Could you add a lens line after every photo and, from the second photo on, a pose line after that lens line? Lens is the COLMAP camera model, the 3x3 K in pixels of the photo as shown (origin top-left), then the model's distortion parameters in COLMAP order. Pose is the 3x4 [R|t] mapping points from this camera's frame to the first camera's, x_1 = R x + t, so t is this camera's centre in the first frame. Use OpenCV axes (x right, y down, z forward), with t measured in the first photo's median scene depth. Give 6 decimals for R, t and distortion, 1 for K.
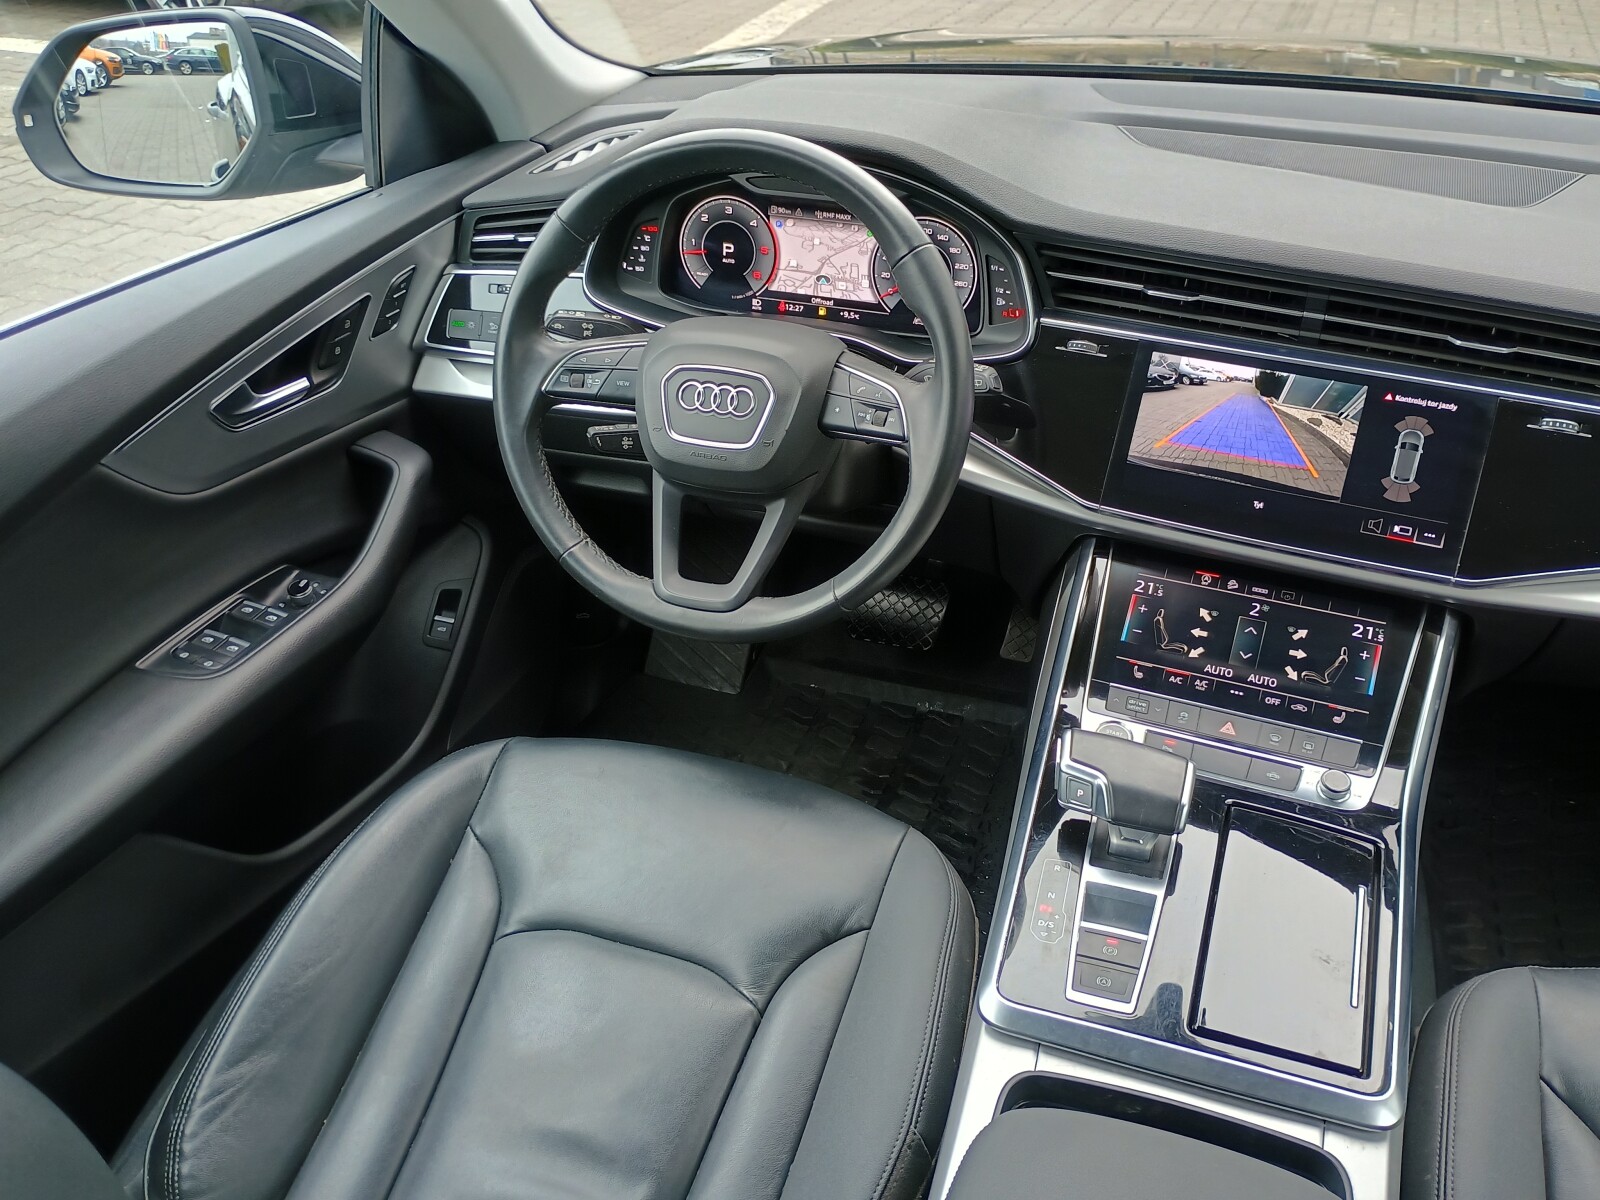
lens RADIAL K [[1403.5, 0, 796.9], [0, 1403.5, 575.6], [0, 0, 1]] dist [0.028077, -0.009452]
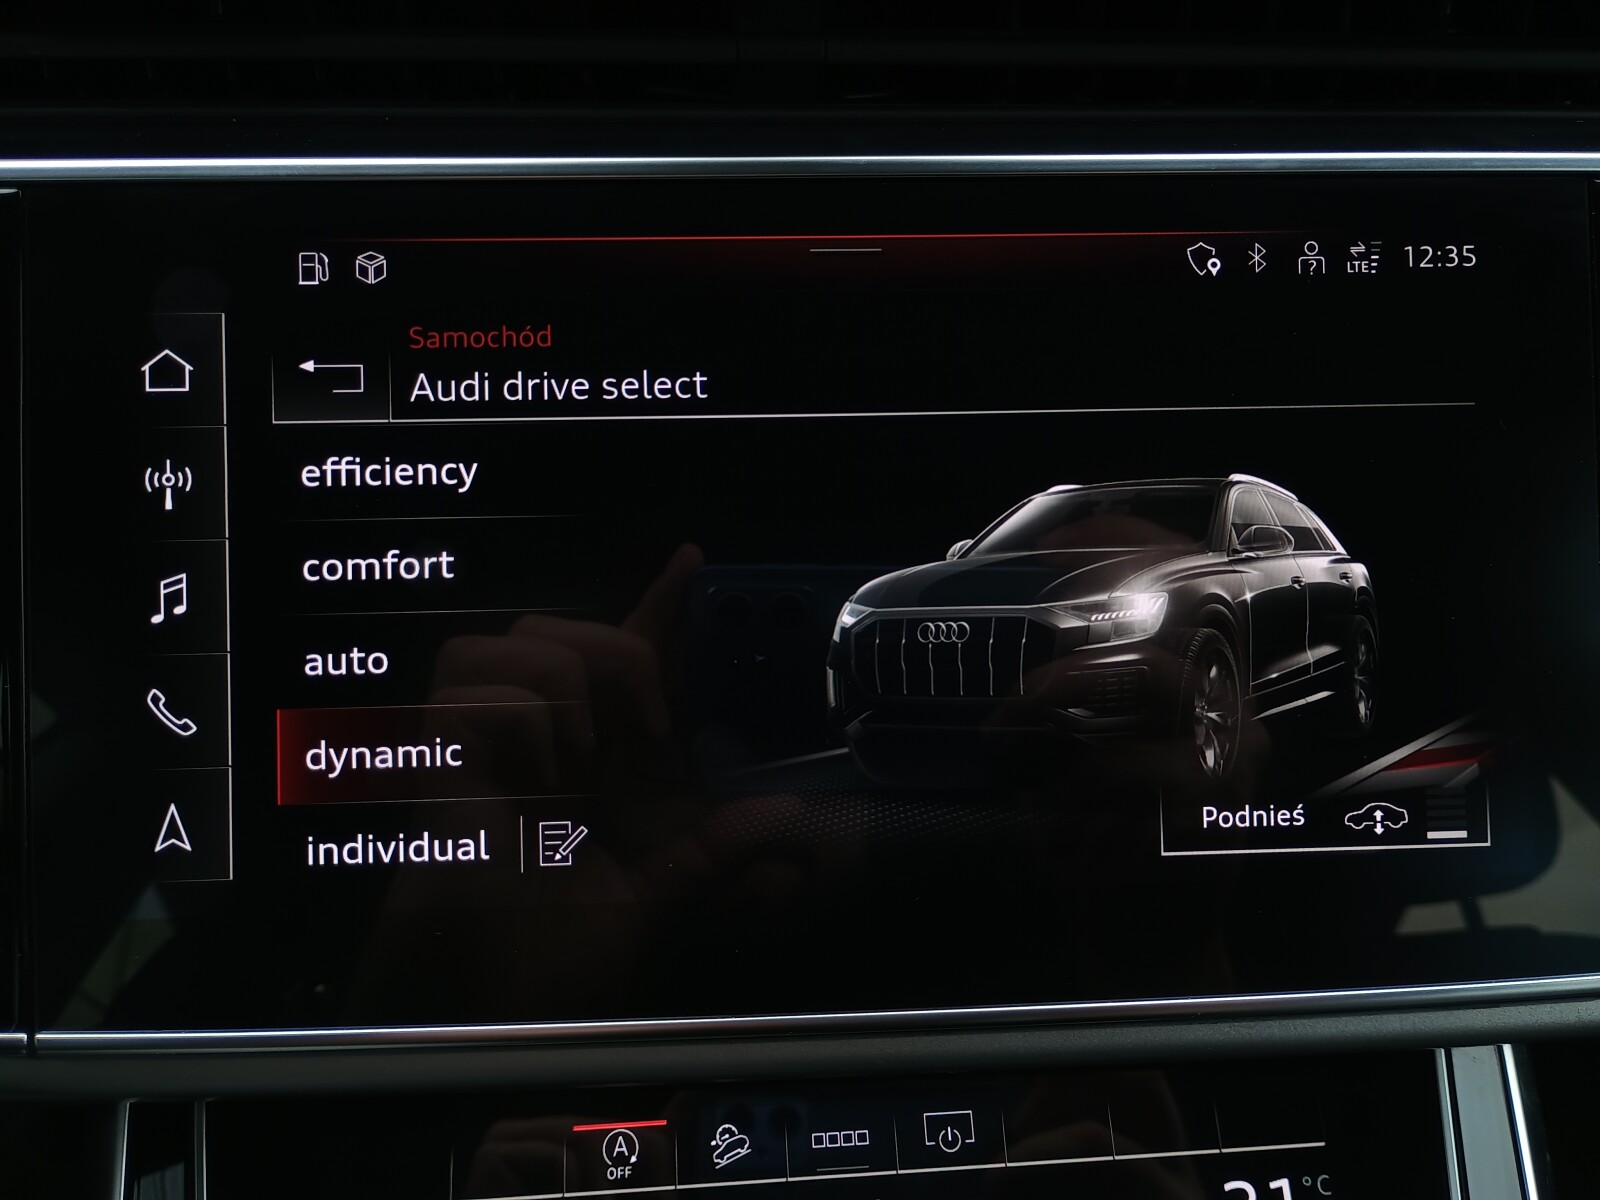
lens RADIAL K [[1333.8, 0, 801.3], [0, 1333.8, 598.8], [0, 0, 1]] dist [0.011133, 0.001574]
pose [[0.891438, -0.244620, 0.381444, 0.259005], [0.241978, 0.968681, 0.055711, -0.094502], [-0.383125, 0.042638, 0.922712, 0.788836]]
